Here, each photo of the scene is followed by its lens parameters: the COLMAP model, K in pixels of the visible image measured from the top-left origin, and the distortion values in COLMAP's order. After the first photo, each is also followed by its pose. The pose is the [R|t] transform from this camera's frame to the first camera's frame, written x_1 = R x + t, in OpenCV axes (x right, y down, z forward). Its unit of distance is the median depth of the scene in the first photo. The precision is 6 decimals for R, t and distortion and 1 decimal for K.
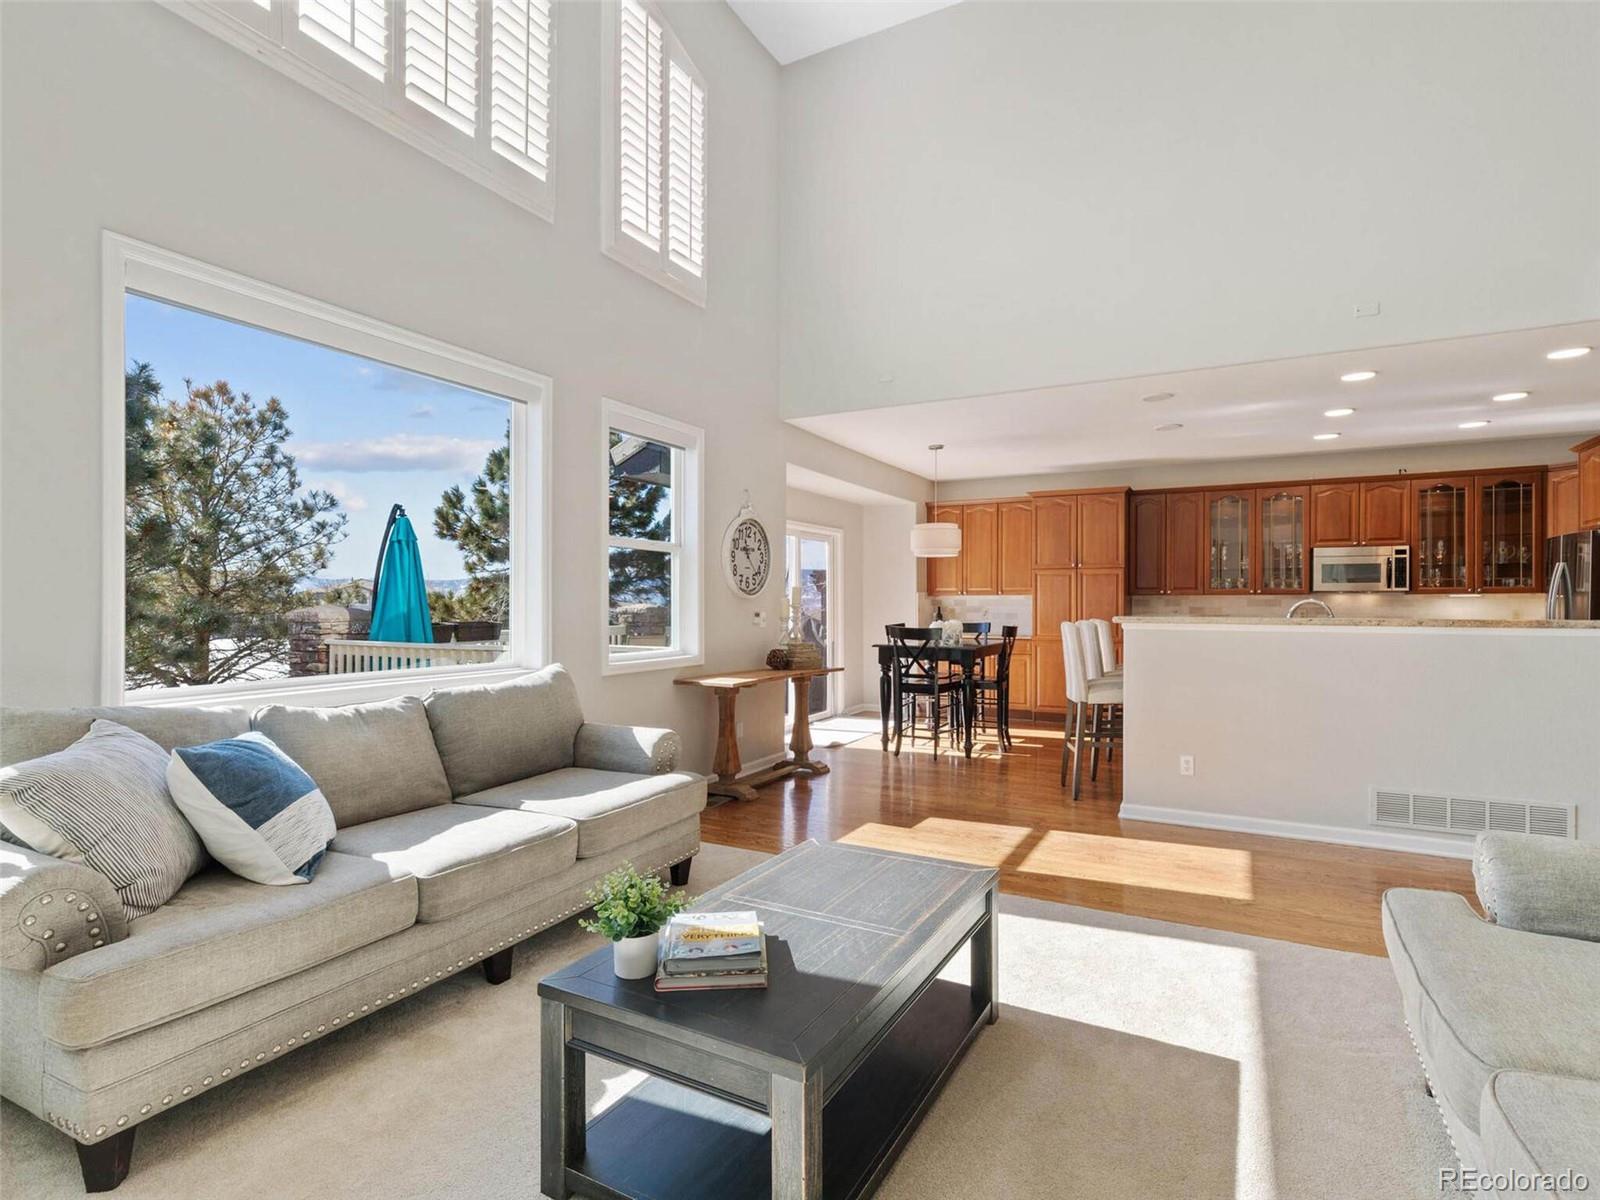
lens RADIAL K [[816.9, 0, 802.1], [0, 816.9, 602.0], [0, 0, 1]] dist [0.009579, -0.001159]
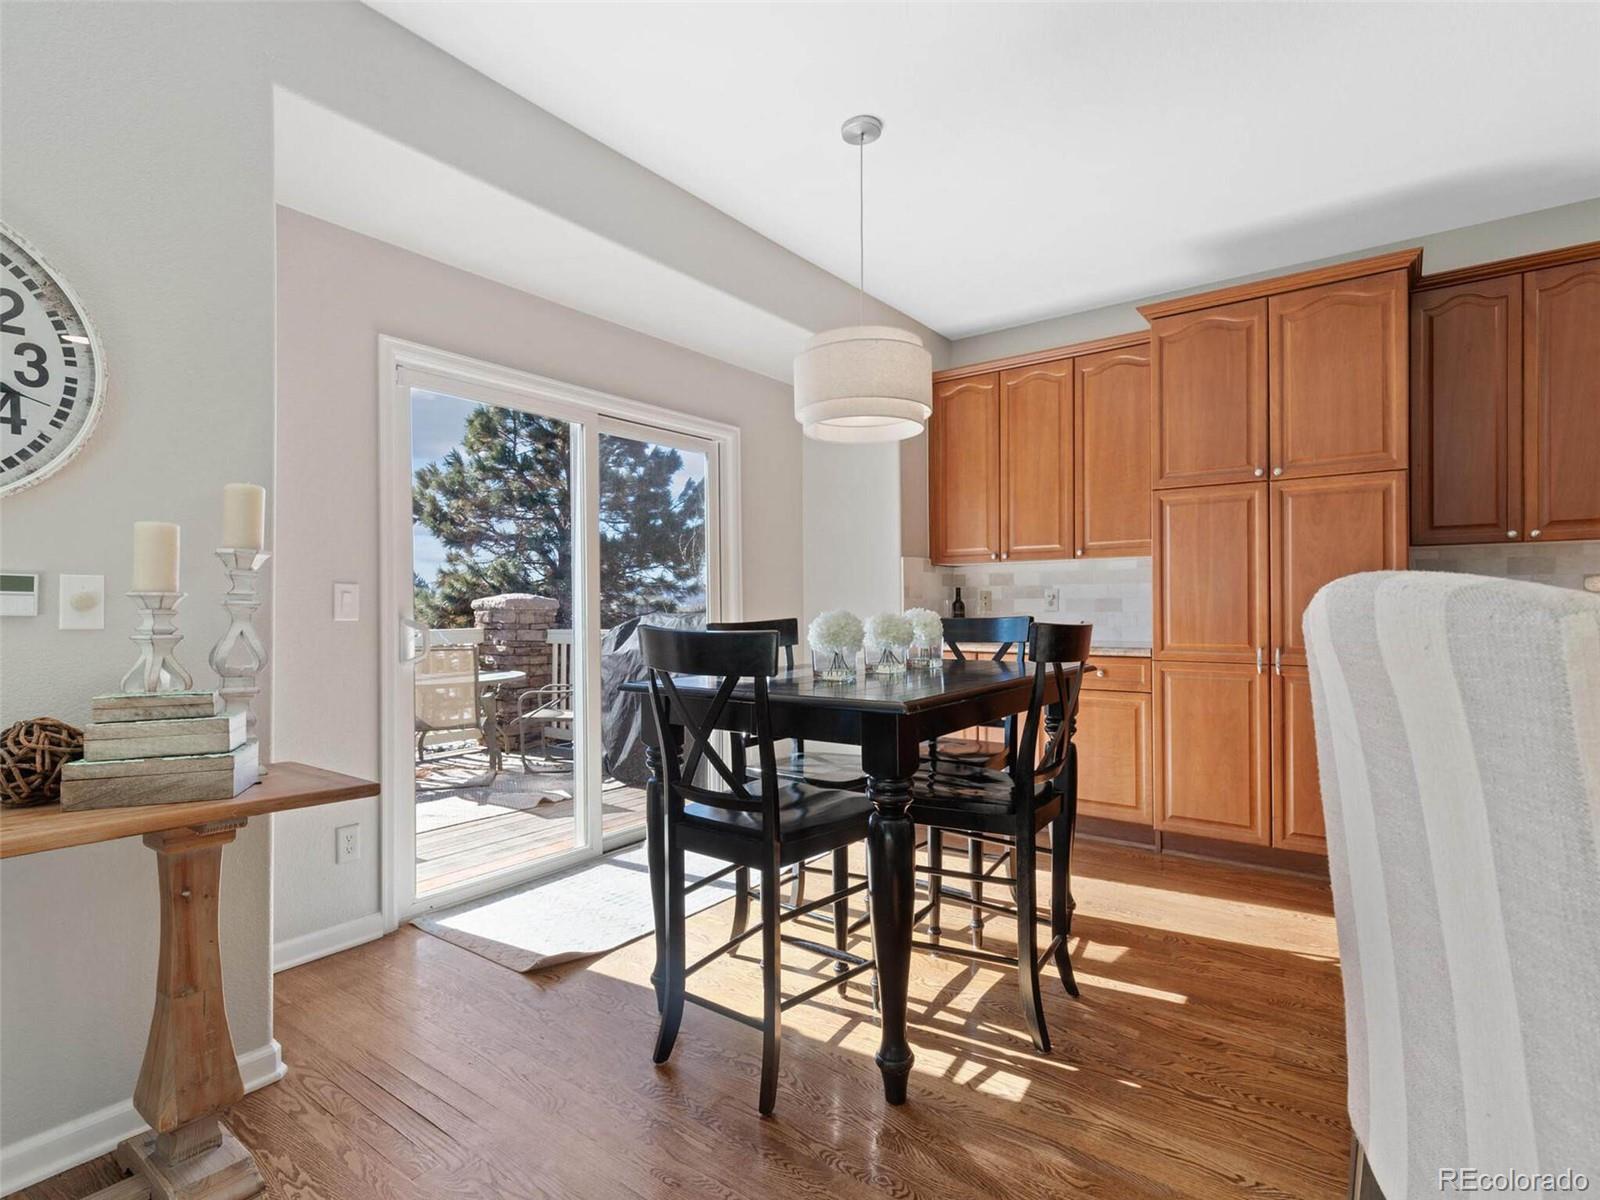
lens RADIAL K [[816.9, 0, 800.7], [0, 816.9, 607.4], [0, 0, 1]] dist [0.009579, -0.001159]
pose [[0.989302, -0.008028, -0.145663, 0.161207], [0.008557, 0.999959, 0.003008, 0.017099], [0.145633, -0.004222, 0.989330, 0.549176]]
